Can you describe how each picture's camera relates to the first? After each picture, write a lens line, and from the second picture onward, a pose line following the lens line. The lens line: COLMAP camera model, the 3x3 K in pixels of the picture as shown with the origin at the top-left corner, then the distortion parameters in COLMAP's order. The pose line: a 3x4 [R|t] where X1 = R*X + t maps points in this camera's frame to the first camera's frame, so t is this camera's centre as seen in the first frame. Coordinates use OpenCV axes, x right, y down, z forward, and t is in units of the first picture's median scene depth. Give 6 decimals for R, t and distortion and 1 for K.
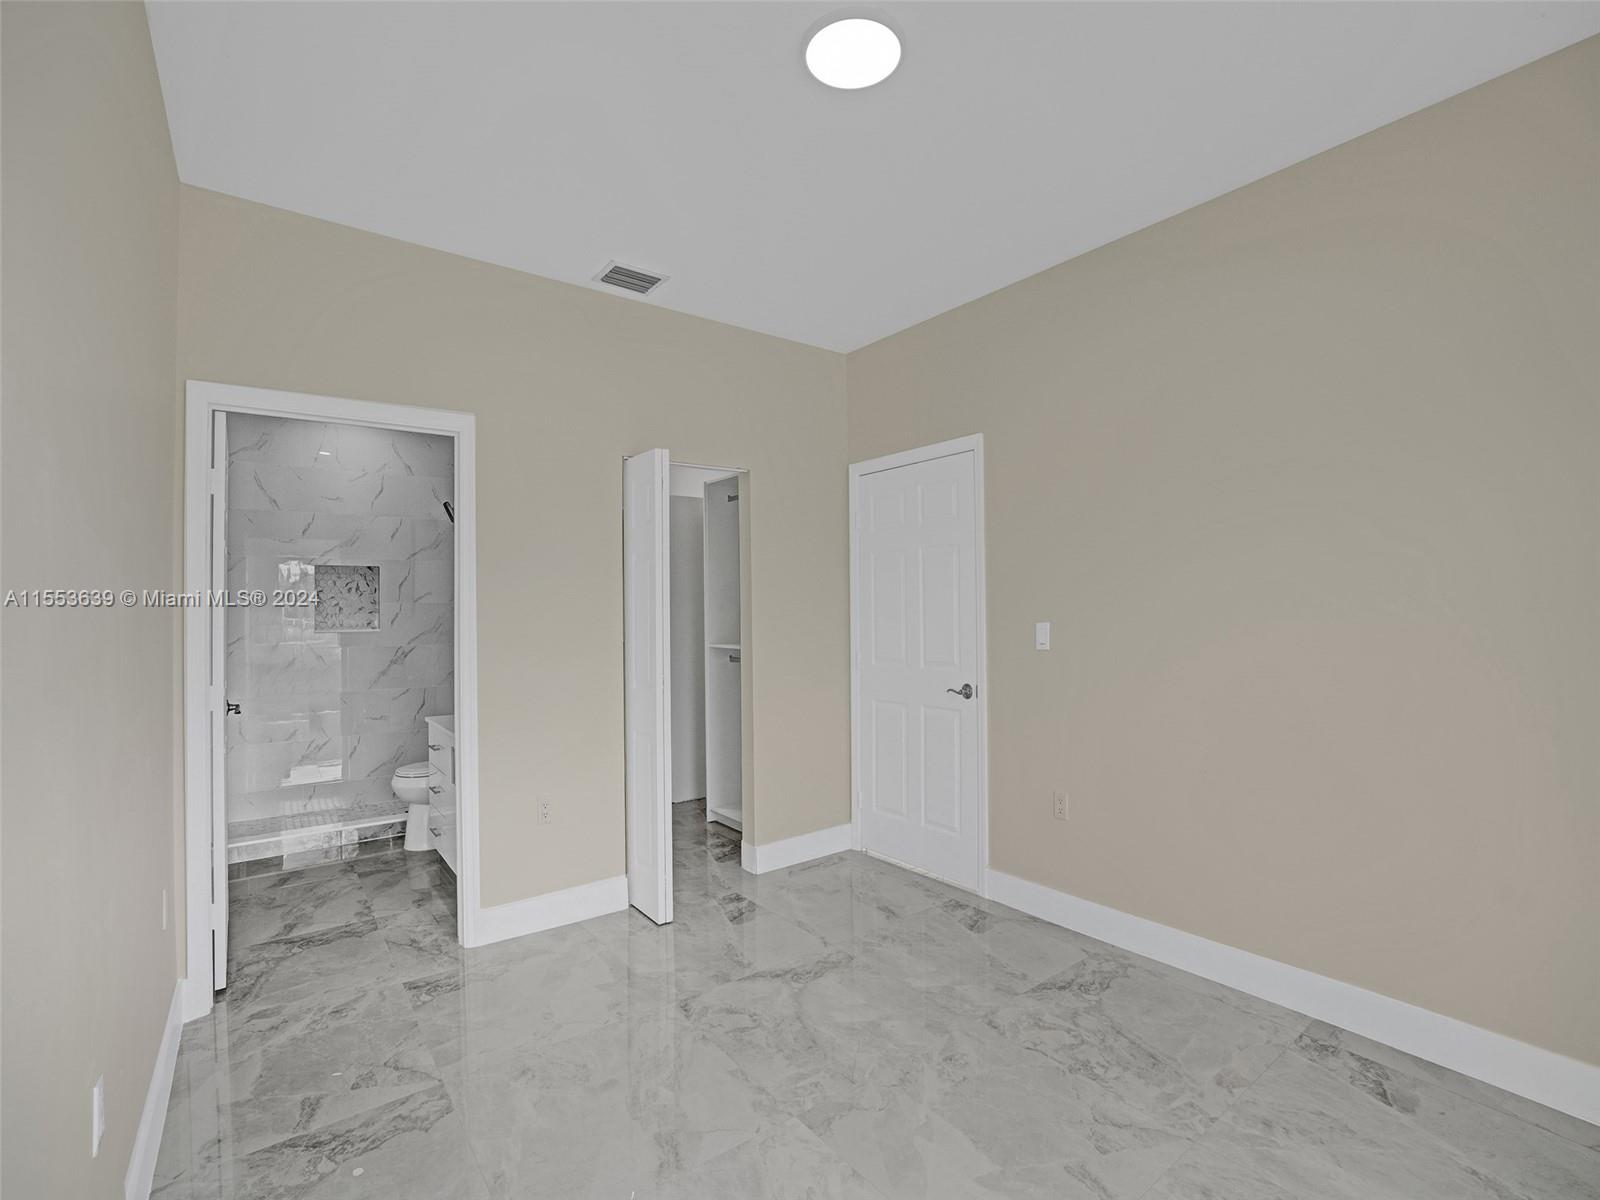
lens RADIAL K [[737.6, 0, 801.4], [0, 737.6, 600.3], [0, 0, 1]] dist [-0.063235, 0.019504]
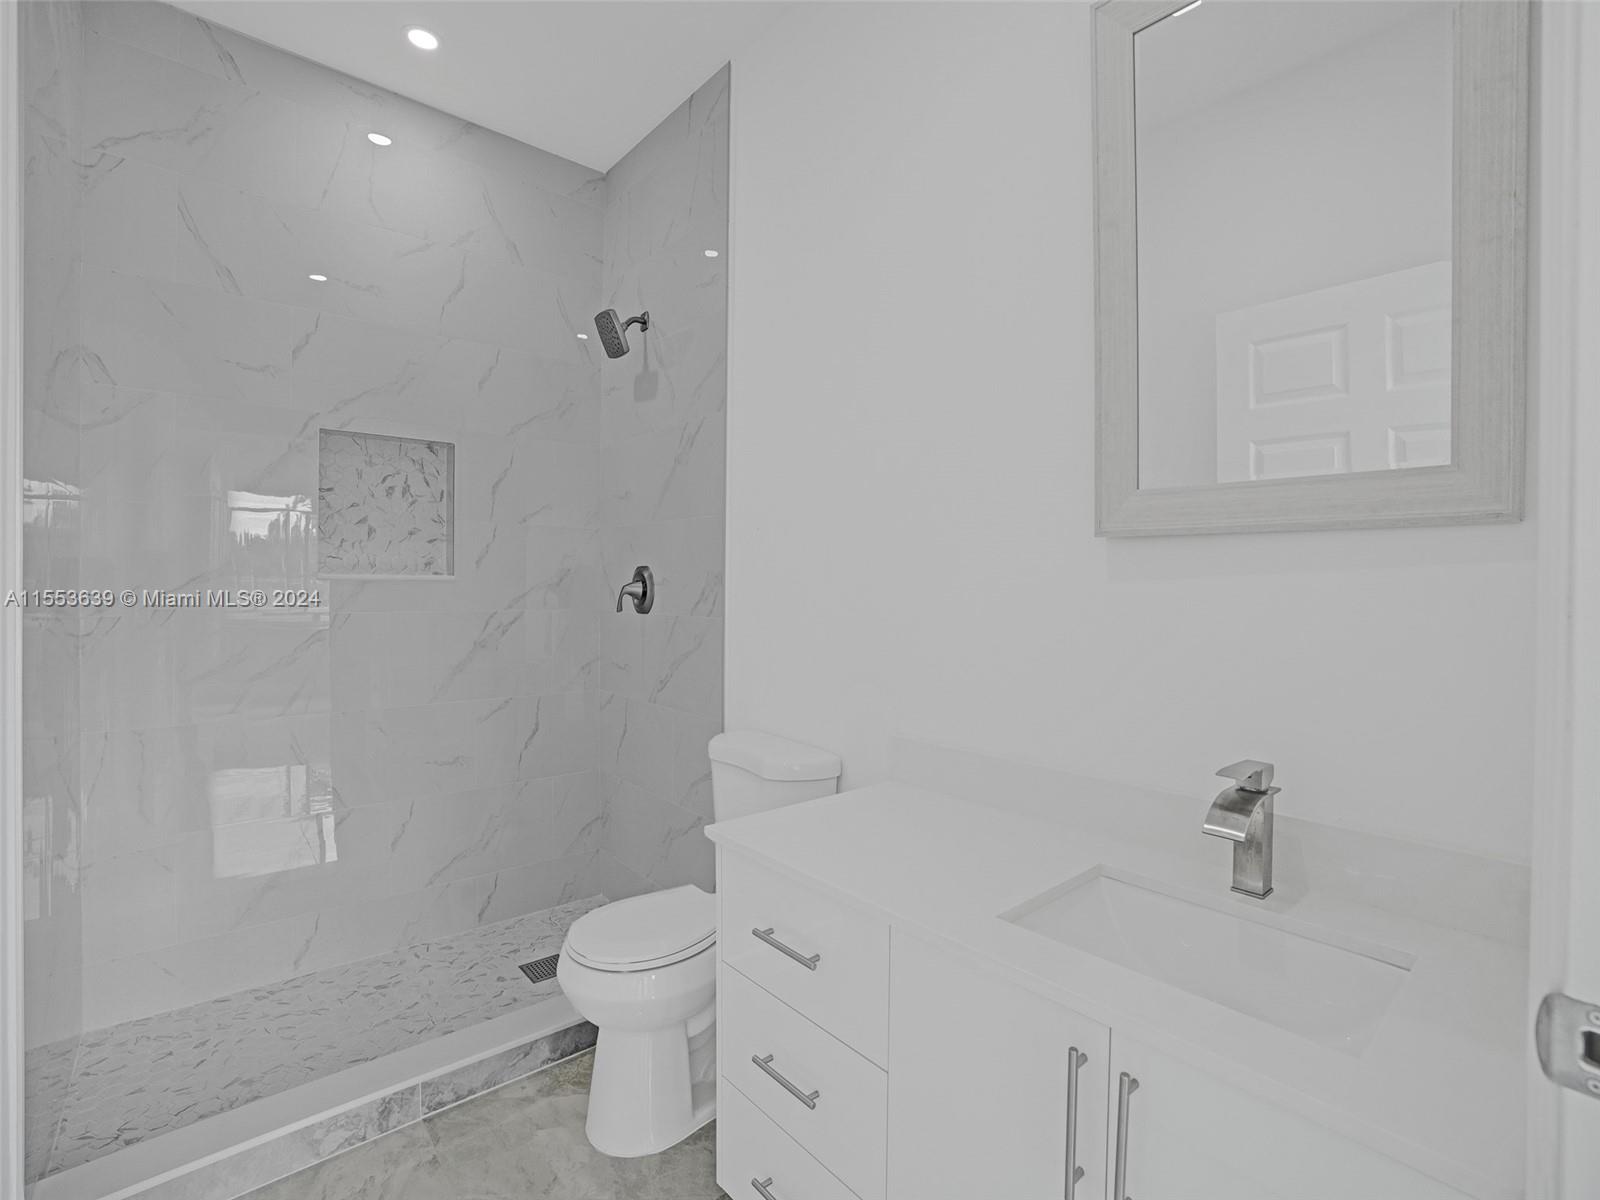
lens RADIAL K [[737.6, 0, 804.2], [0, 737.6, 591.4], [0, 0, 1]] dist [-0.063235, 0.019504]
pose [[0.997892, 0.022732, 0.060792, -0.382723], [-0.024510, 0.999288, 0.028667, 0.030815], [-0.060097, -0.030097, 0.997739, 0.510043]]
